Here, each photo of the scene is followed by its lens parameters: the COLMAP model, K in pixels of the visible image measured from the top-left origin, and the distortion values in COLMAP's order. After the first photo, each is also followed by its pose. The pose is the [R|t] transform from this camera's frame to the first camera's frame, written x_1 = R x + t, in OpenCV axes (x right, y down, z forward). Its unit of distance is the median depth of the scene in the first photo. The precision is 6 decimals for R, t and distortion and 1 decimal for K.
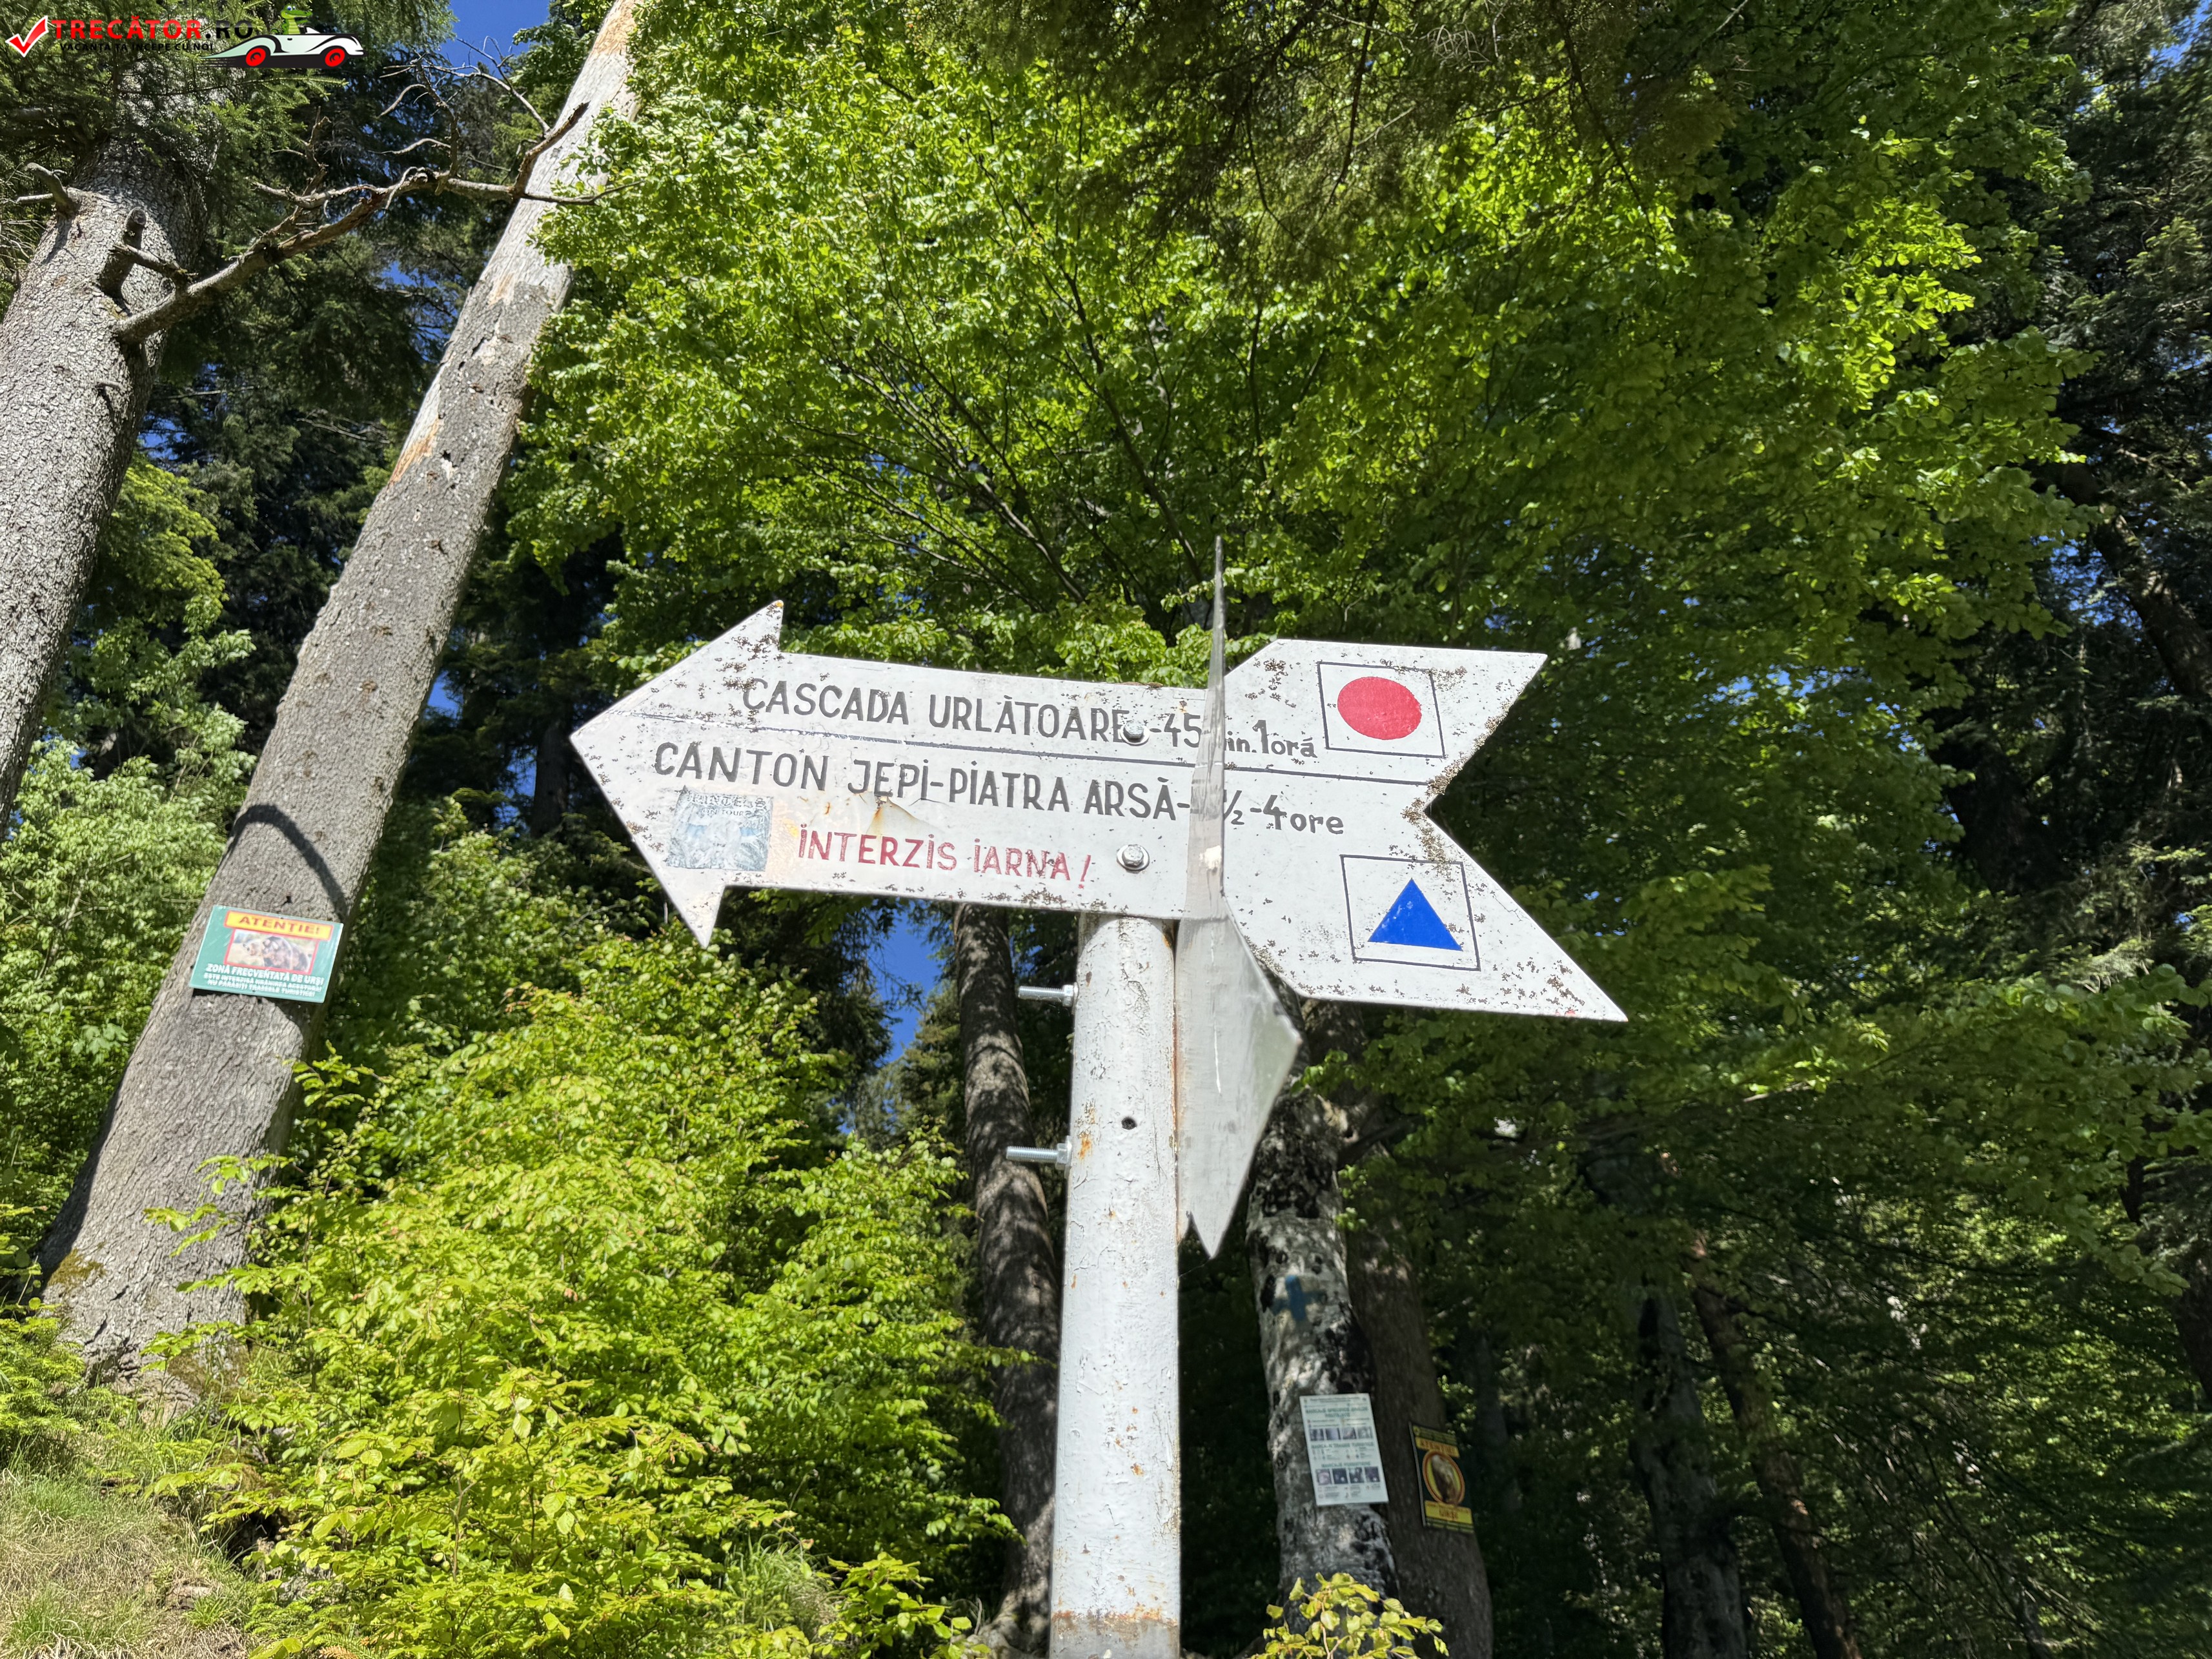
lens RADIAL K [[1565.8, 0, 1107.0], [0, 1565.8, 814.3], [0, 0, 1]] dist [-0.001449, -0.003249]
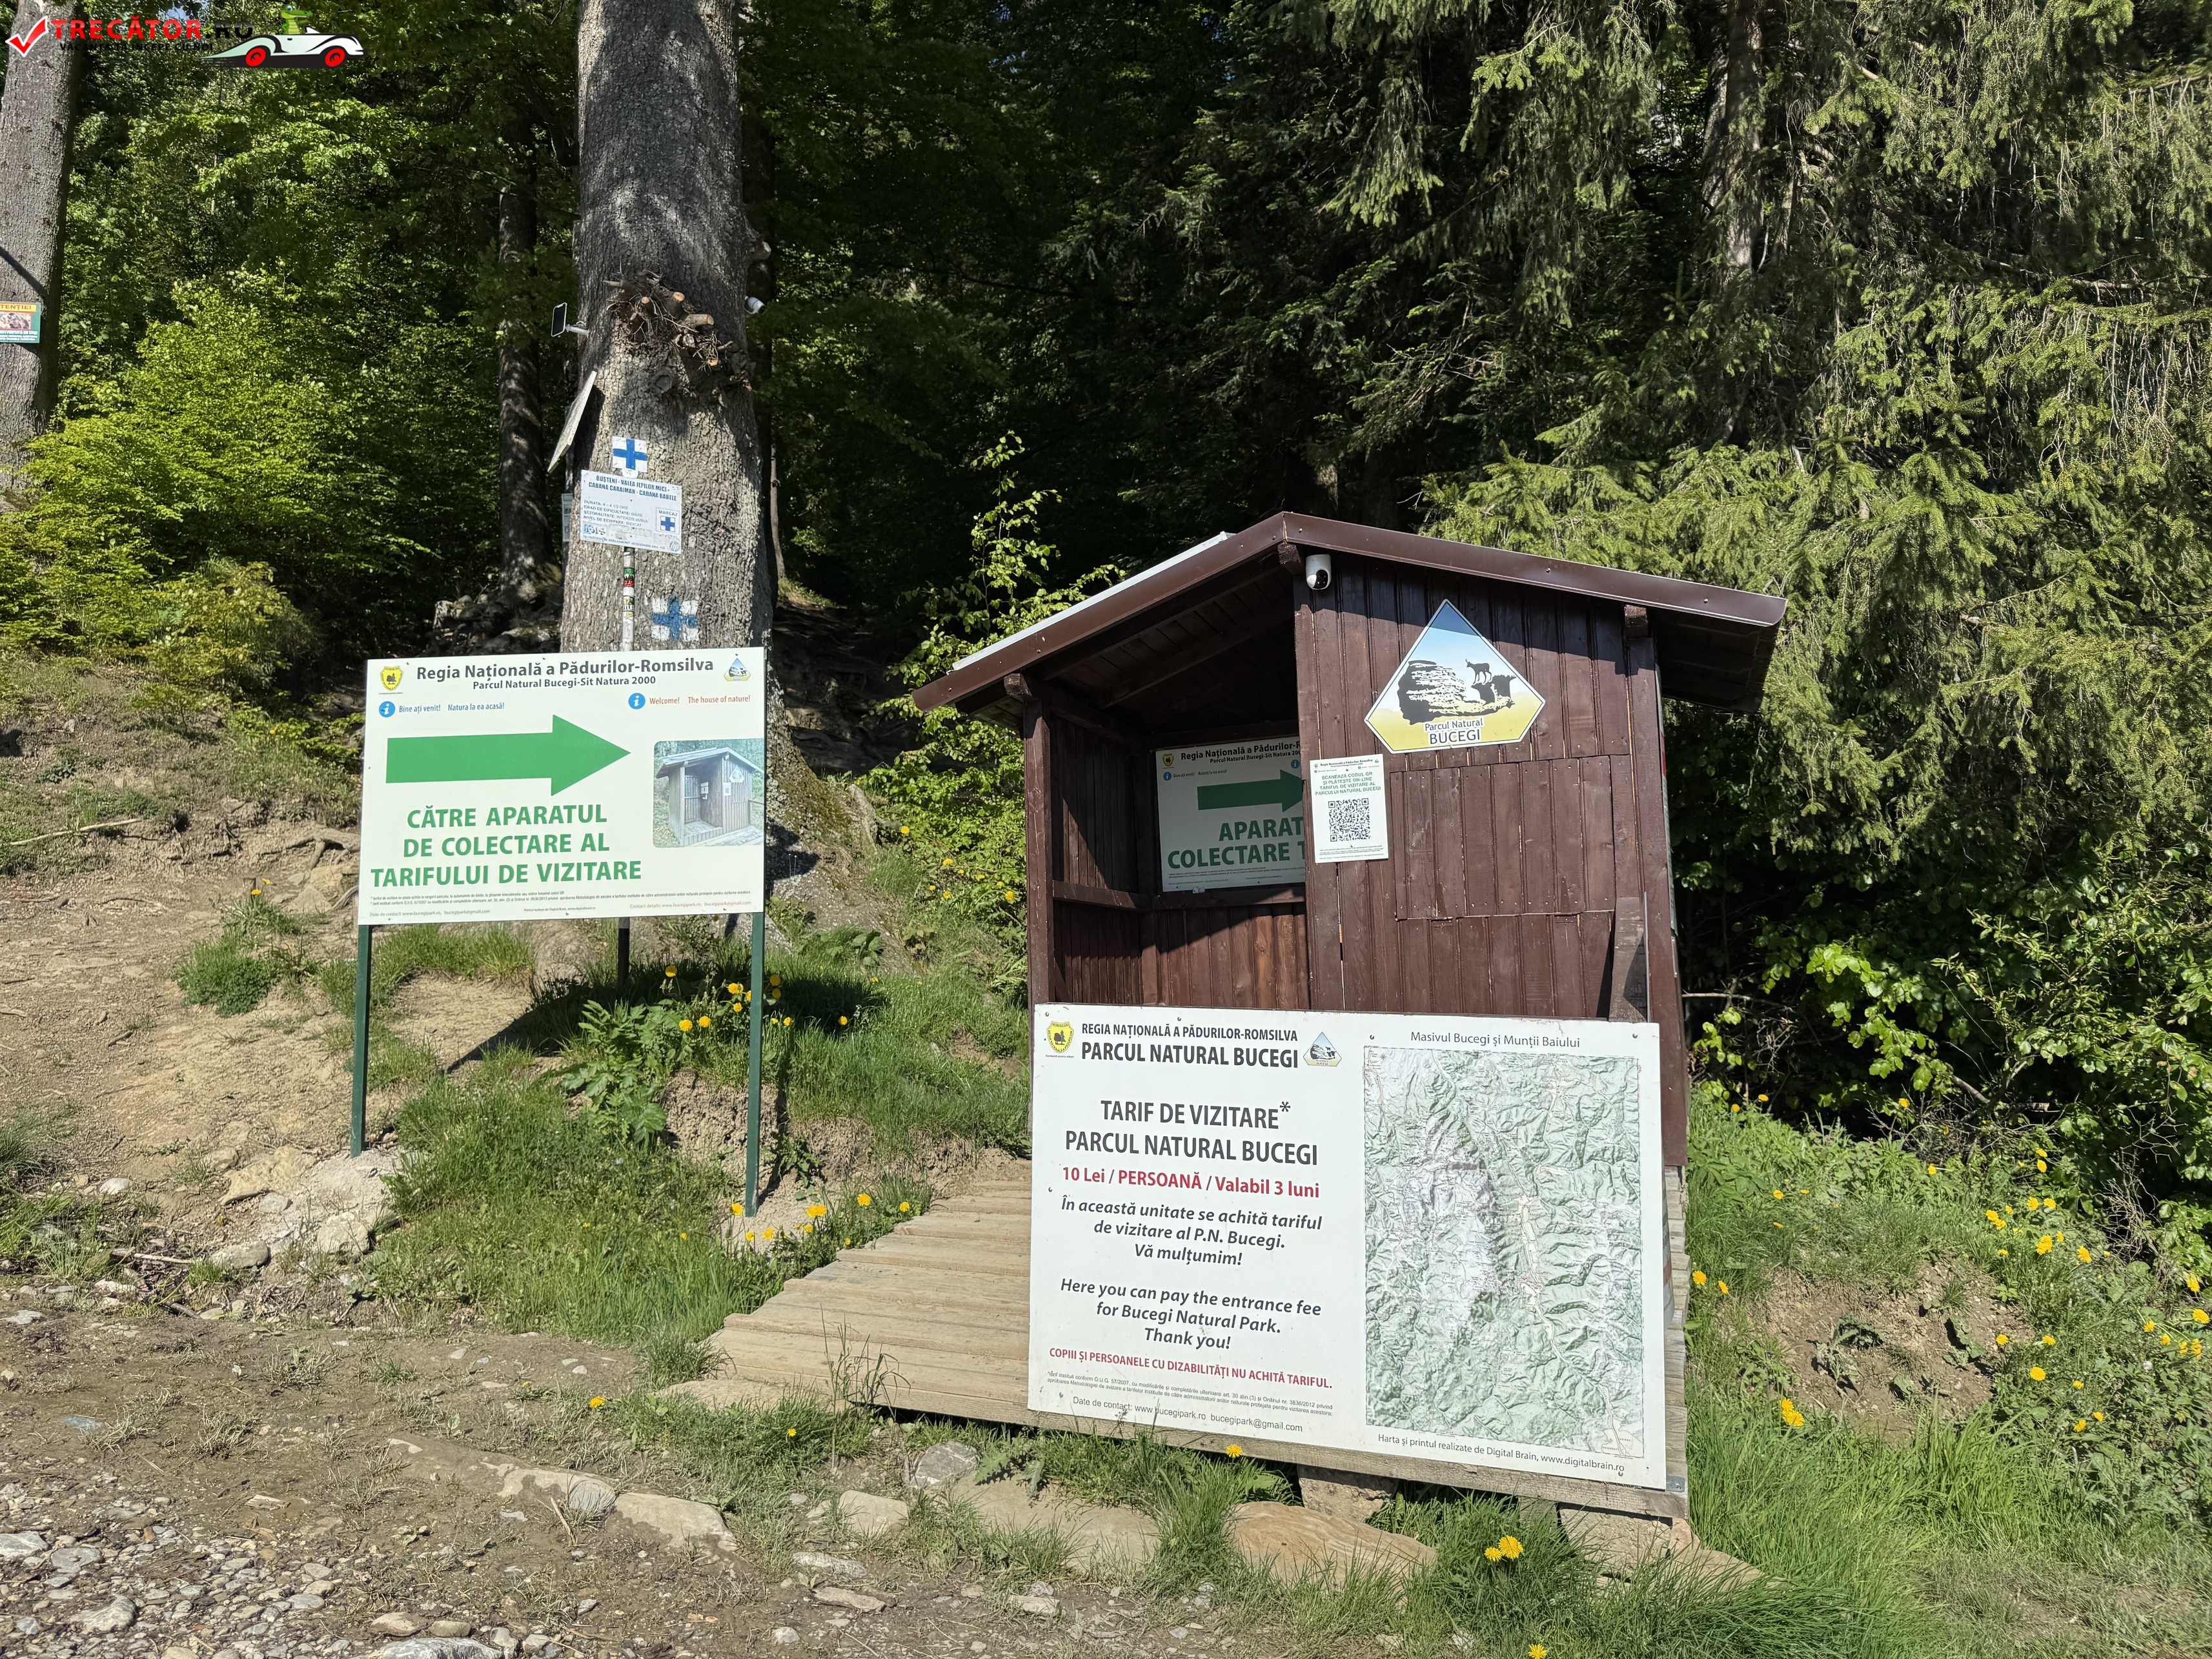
lens RADIAL K [[1565.8, 0, 1107.0], [0, 1565.8, 814.3], [0, 0, 1]] dist [-0.001449, -0.003249]
pose [[0.981122, 0.024379, -0.191846, 1.284045], [0.086674, 0.831375, 0.548911, -0.368314], [0.172878, -0.555177, 0.813567, -0.845582]]
